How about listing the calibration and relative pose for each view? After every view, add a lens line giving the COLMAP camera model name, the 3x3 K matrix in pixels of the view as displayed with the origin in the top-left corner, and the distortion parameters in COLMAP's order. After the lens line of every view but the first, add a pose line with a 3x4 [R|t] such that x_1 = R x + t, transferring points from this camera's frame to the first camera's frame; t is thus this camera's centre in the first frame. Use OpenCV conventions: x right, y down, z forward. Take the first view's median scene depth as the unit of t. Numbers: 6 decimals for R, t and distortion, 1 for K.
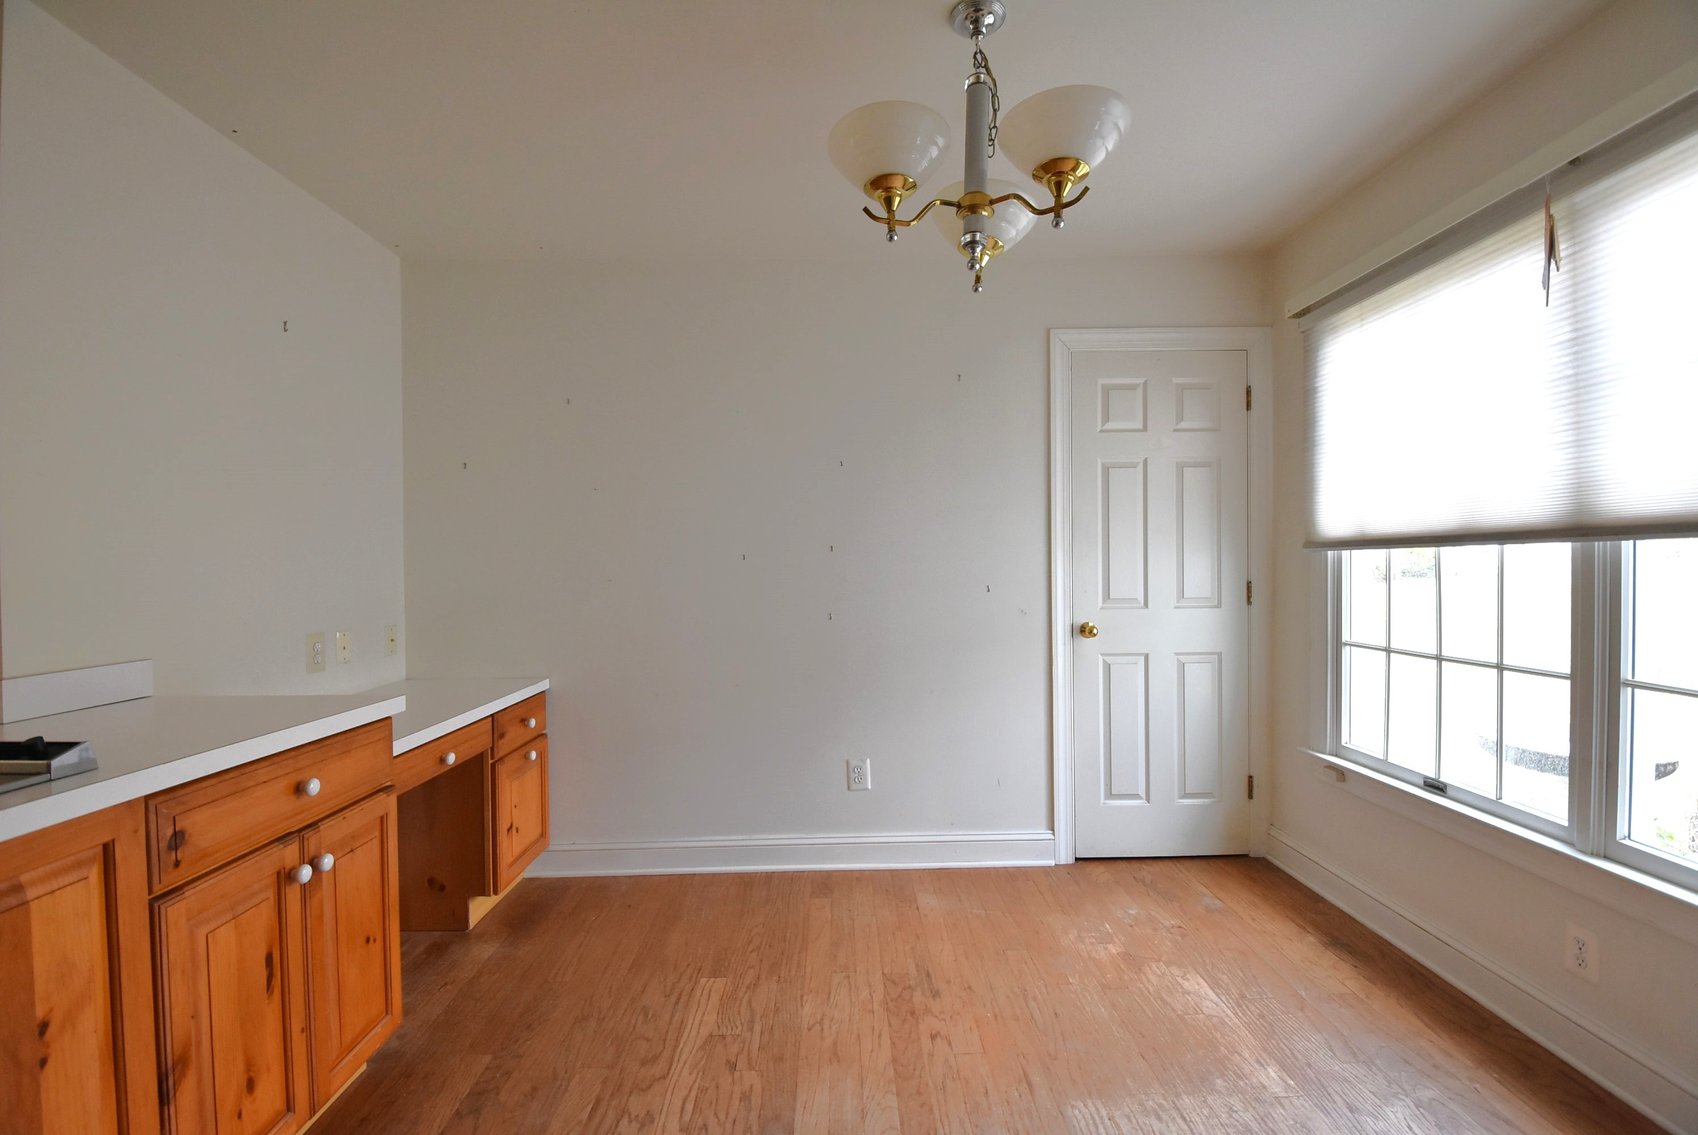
lens RADIAL K [[736.8, 0, 844.8], [0, 736.8, 568.6], [0, 0, 1]] dist [0.001037, -0.012891]
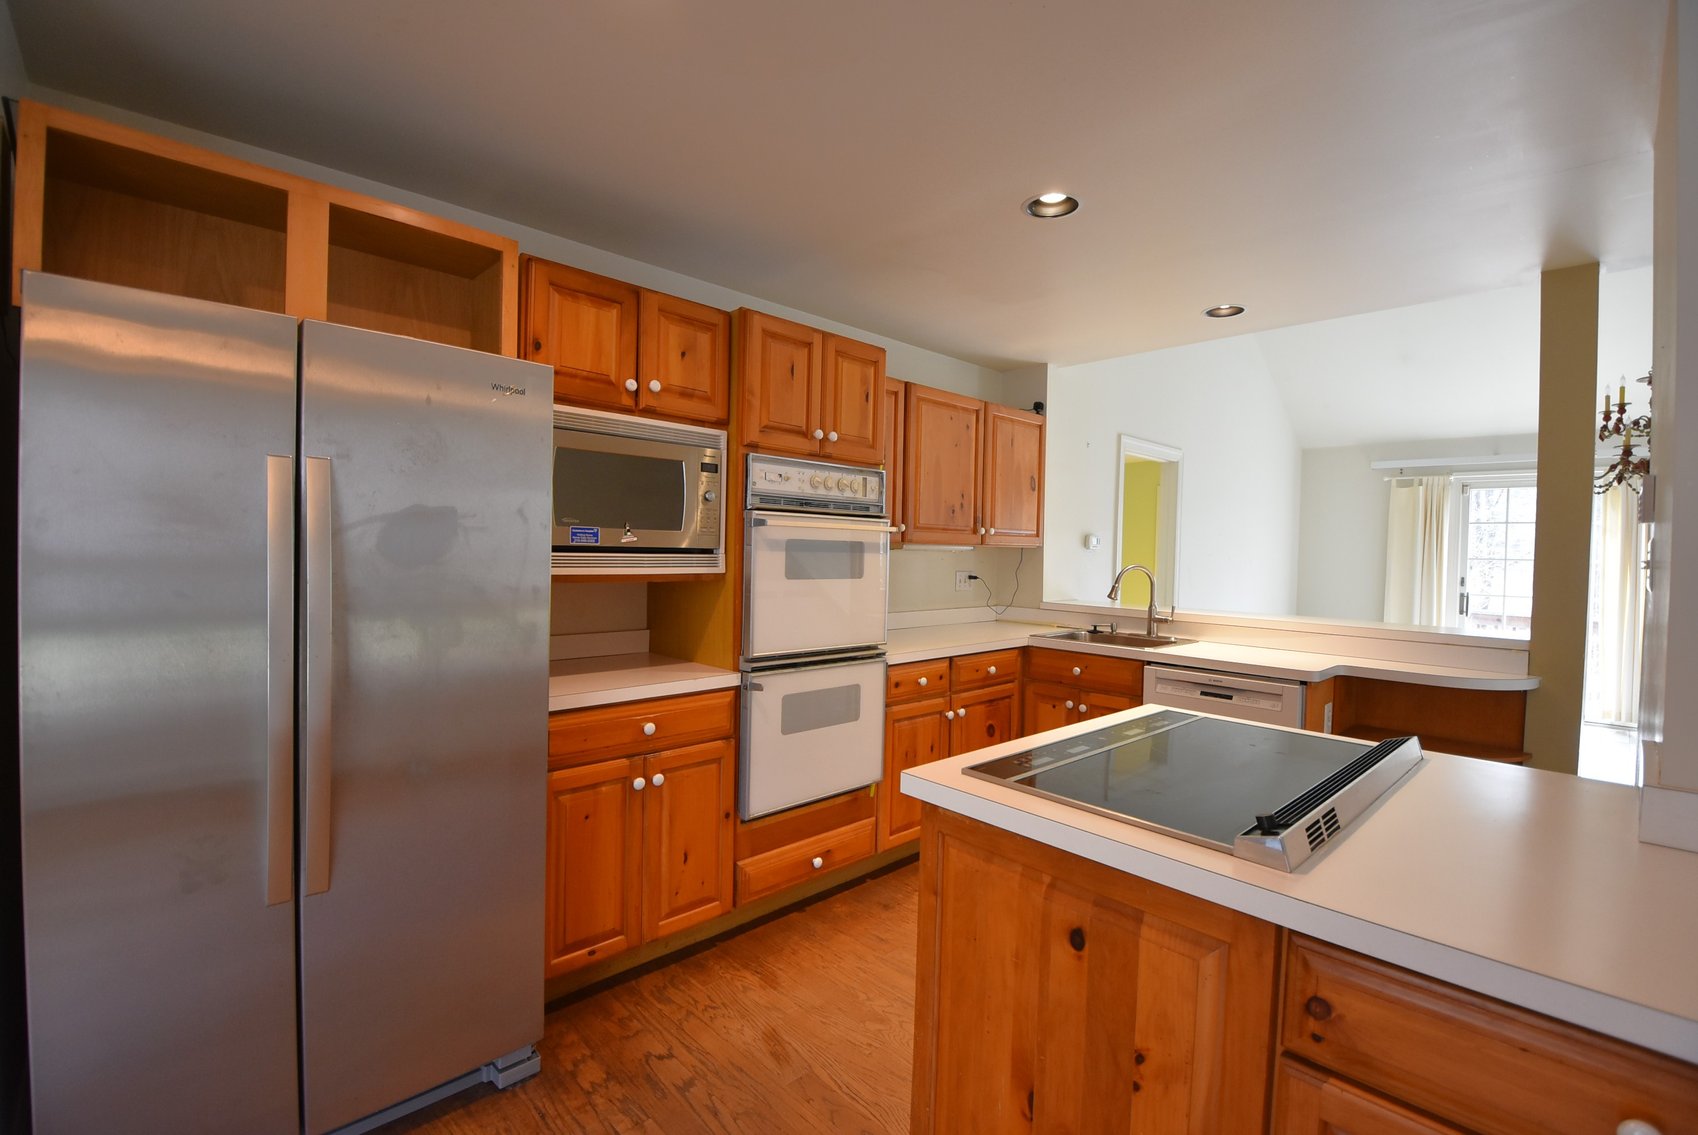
lens RADIAL K [[739.0, 0, 851.4], [0, 739.0, 573.0], [0, 0, 1]] dist [0.027063, -0.036201]
pose [[-0.729213, 0.010159, -0.684212, -0.025327], [-0.021743, 0.999041, 0.038007, -0.098753], [0.683942, 0.042592, -0.728292, 1.126331]]
